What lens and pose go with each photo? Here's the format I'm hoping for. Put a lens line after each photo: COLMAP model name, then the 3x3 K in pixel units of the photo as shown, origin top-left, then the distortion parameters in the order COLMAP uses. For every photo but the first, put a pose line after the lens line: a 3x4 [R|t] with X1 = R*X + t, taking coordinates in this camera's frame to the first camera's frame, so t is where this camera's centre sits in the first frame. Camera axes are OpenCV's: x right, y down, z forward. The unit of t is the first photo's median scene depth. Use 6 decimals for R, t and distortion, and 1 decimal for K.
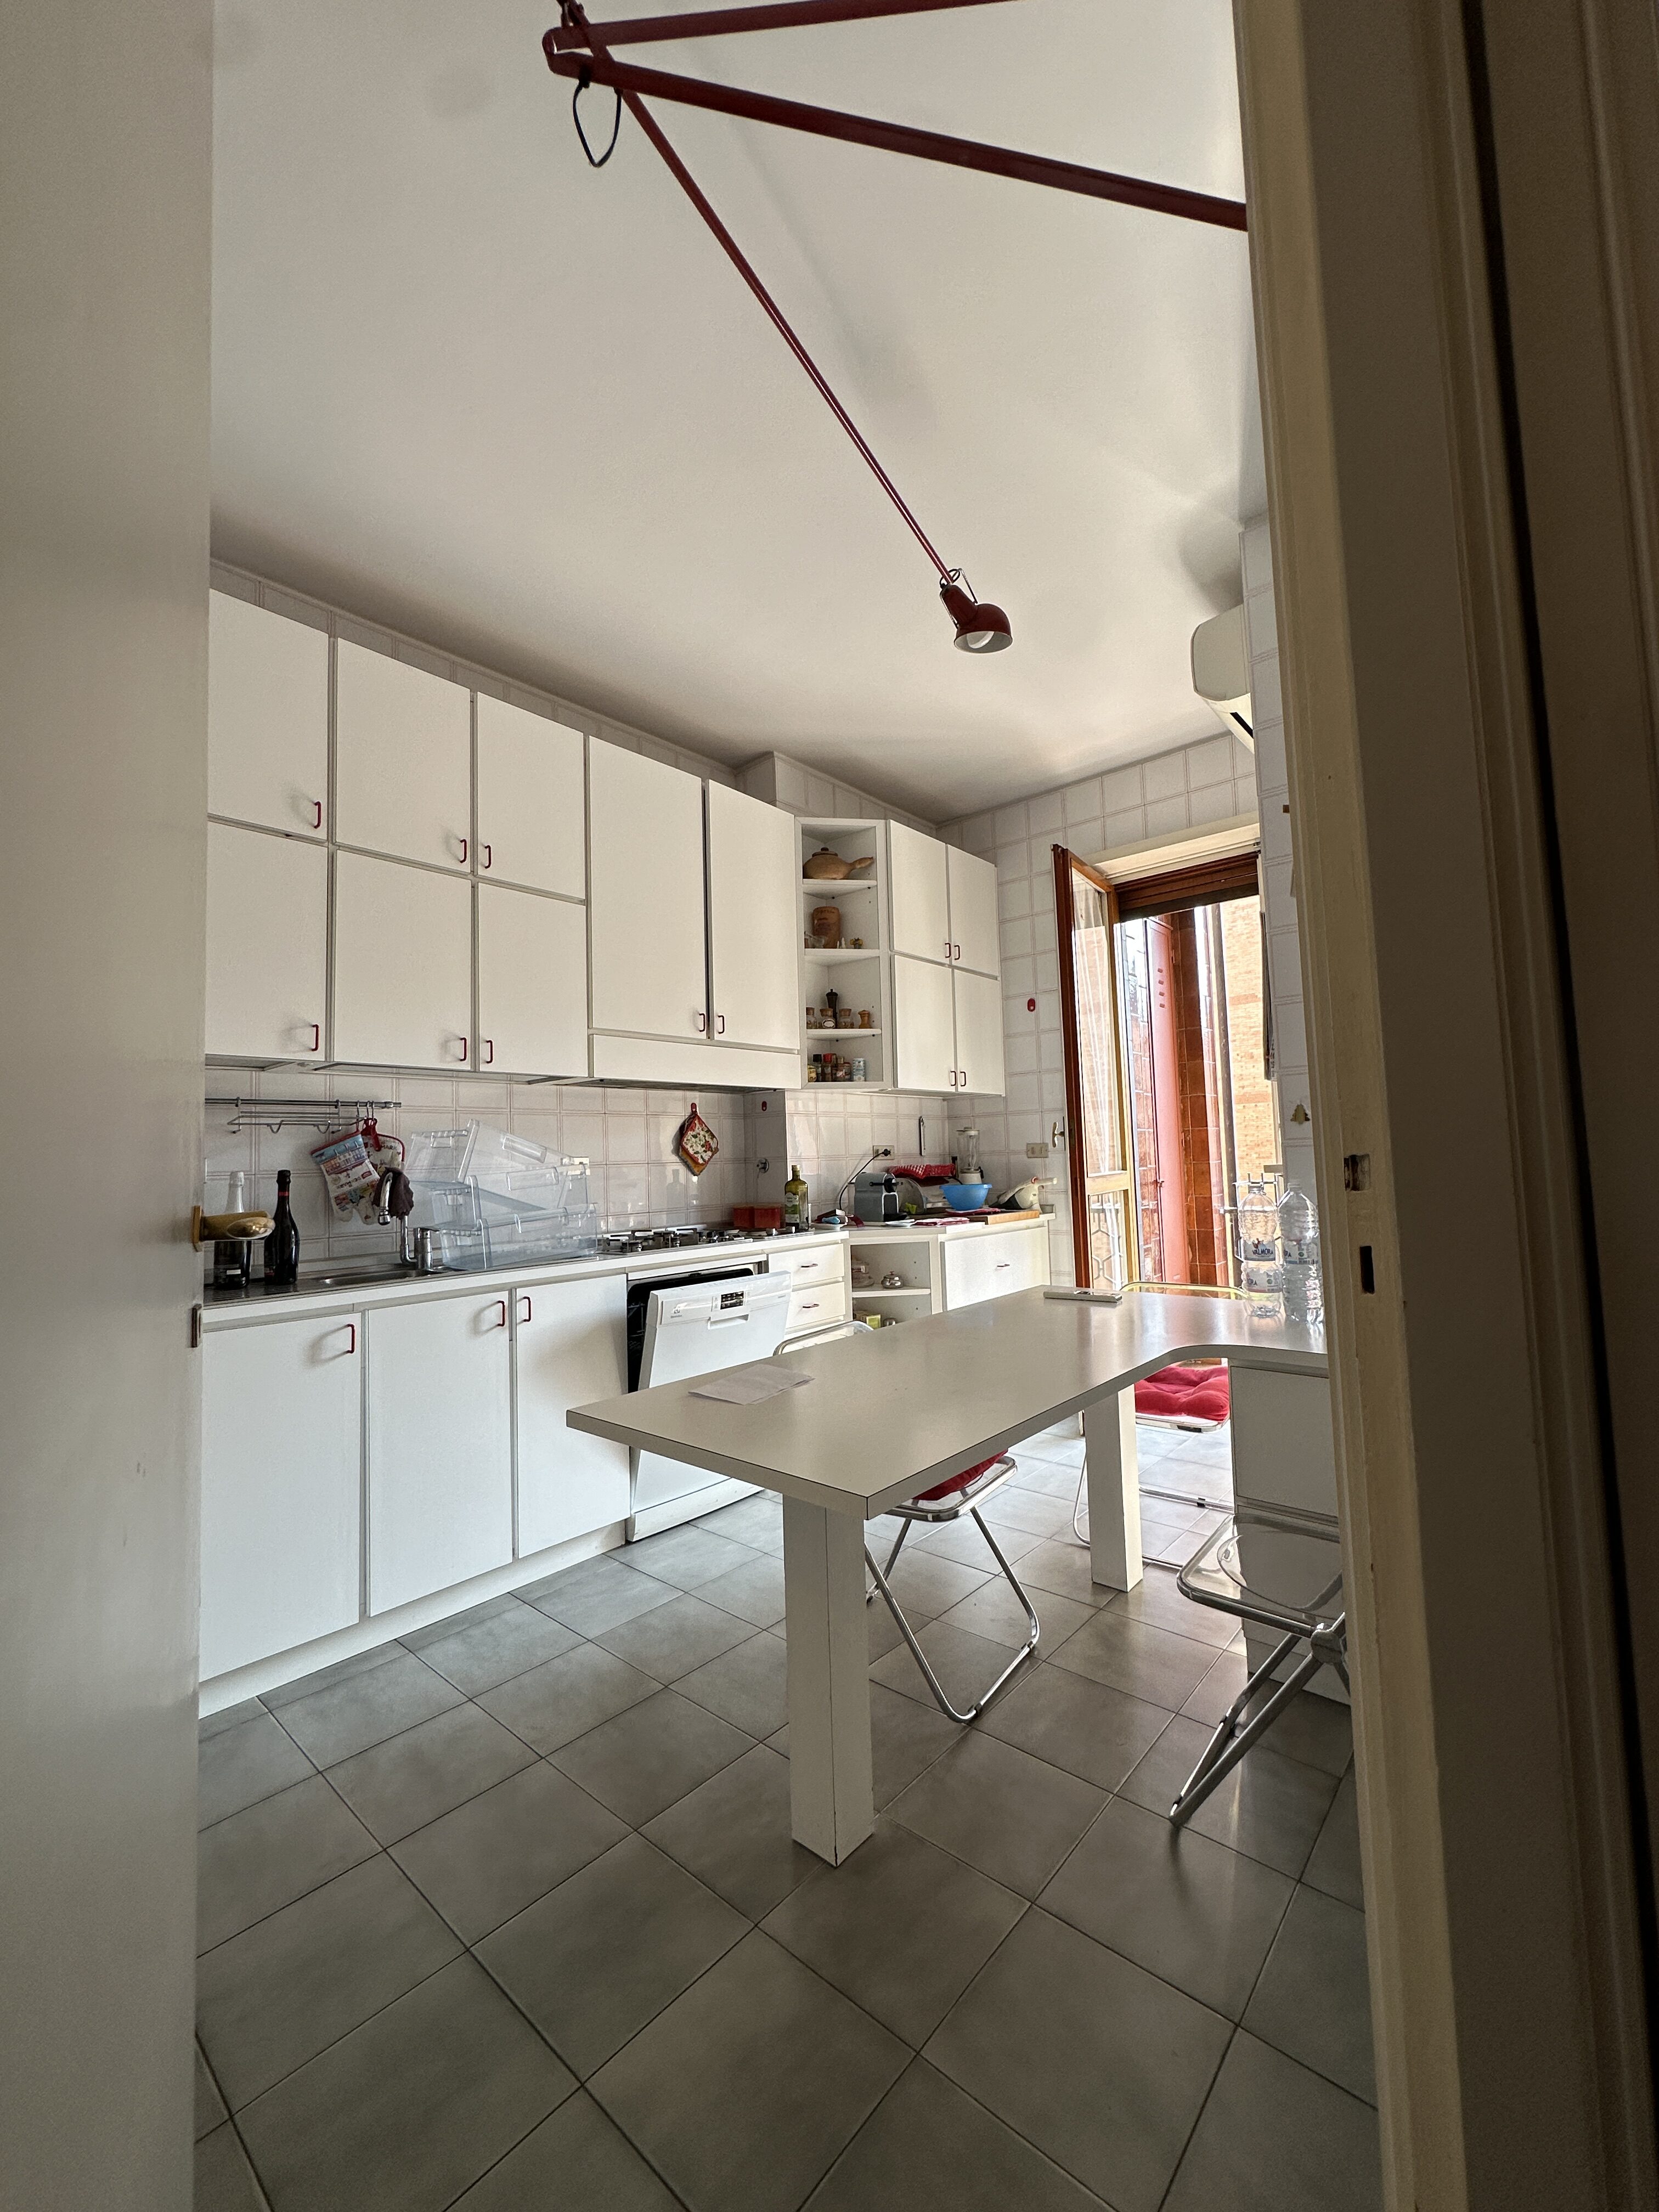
lens RADIAL K [[886.0, 0, 828.6], [0, 886.0, 1106.6], [0, 0, 1]] dist [-0.004358, -0.000151]
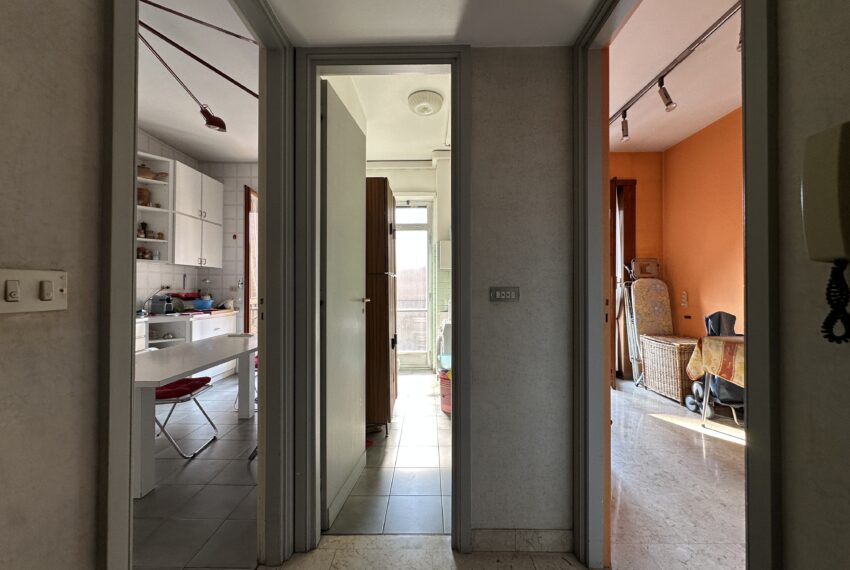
lens RADIAL K [[340.9, 0, 425.3], [0, 340.9, 284.7], [0, 0, 1]] dist [-0.001602, 0.000301]
pose [[0.753730, 0.037805, 0.656096, -0.022093], [-0.065726, 0.997675, 0.018020, -0.025467], [-0.653889, -0.056705, 0.754462, -0.253854]]
